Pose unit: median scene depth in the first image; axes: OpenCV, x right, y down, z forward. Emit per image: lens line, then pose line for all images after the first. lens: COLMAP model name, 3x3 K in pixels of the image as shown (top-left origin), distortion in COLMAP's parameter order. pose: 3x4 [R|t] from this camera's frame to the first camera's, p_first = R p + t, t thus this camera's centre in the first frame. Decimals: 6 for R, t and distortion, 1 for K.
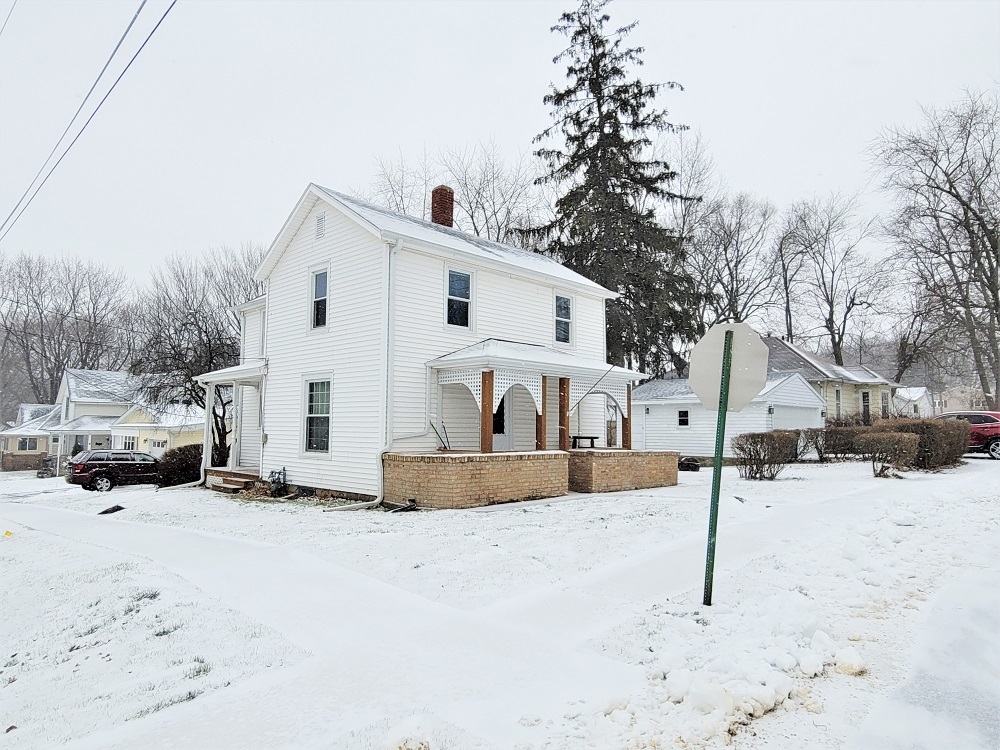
lens RADIAL K [[637.6, 0, 500.2], [0, 637.6, 374.6], [0, 0, 1]] dist [-0.005052, 0.000861]
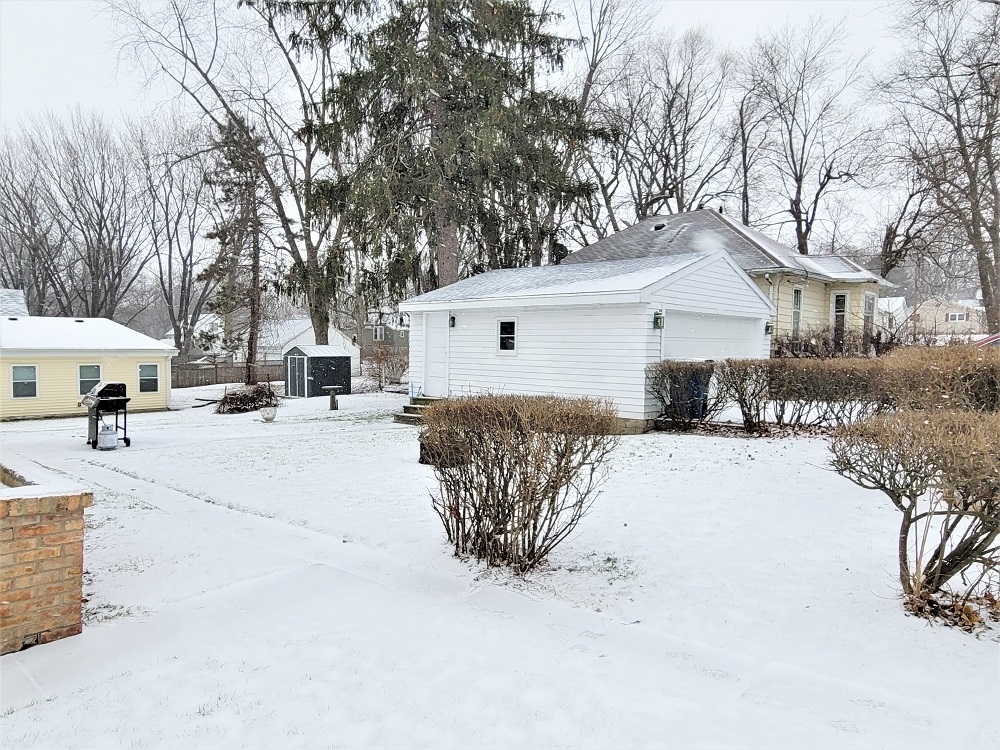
lens RADIAL K [[637.6, 0, 502.6], [0, 637.6, 374.4], [0, 0, 1]] dist [-0.005052, 0.000861]
pose [[0.998748, 0.001020, 0.050020, 0.151609], [-0.007733, 0.990925, 0.134193, 0.017258], [-0.049429, -0.134411, 0.989692, 0.278684]]
